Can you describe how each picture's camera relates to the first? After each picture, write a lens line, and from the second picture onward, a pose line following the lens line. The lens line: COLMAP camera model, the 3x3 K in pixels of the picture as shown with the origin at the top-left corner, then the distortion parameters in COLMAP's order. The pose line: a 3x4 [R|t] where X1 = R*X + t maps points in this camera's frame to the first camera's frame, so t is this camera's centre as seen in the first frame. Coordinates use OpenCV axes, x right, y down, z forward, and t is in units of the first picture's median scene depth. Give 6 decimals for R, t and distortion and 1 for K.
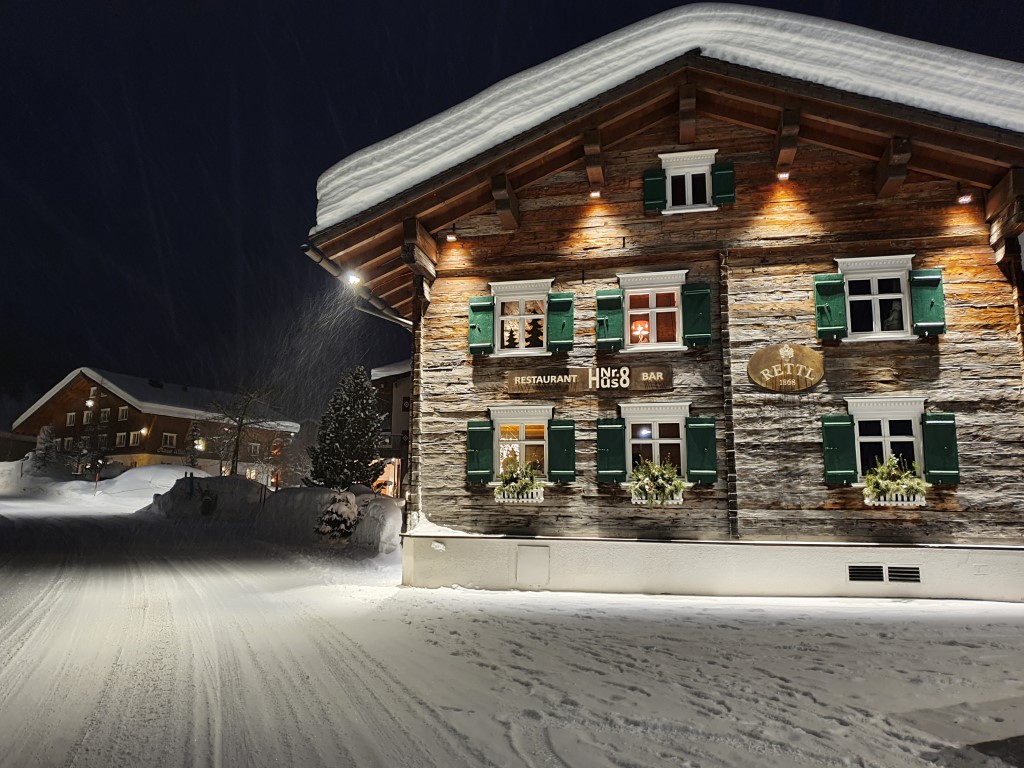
lens RADIAL K [[819.0, 0, 512.0], [0, 819.0, 384.0], [0, 0, 1]] dist [0.004064, -0.000530]
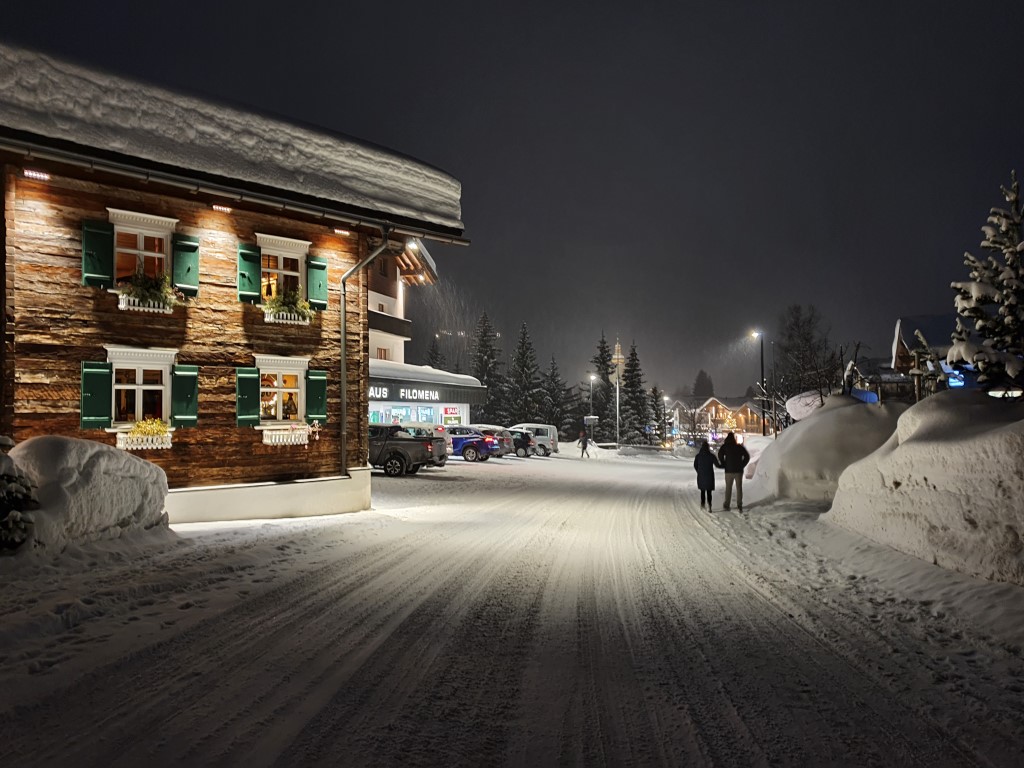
lens RADIAL K [[819.0, 0, 512.0], [0, 819.0, 384.0], [0, 0, 1]] dist [0.004064, -0.000530]
pose [[0.477395, 0.032636, 0.878083, -0.318464], [-0.089738, 0.995896, 0.011773, 0.009630], [-0.874095, -0.084418, 0.478364, 0.091397]]
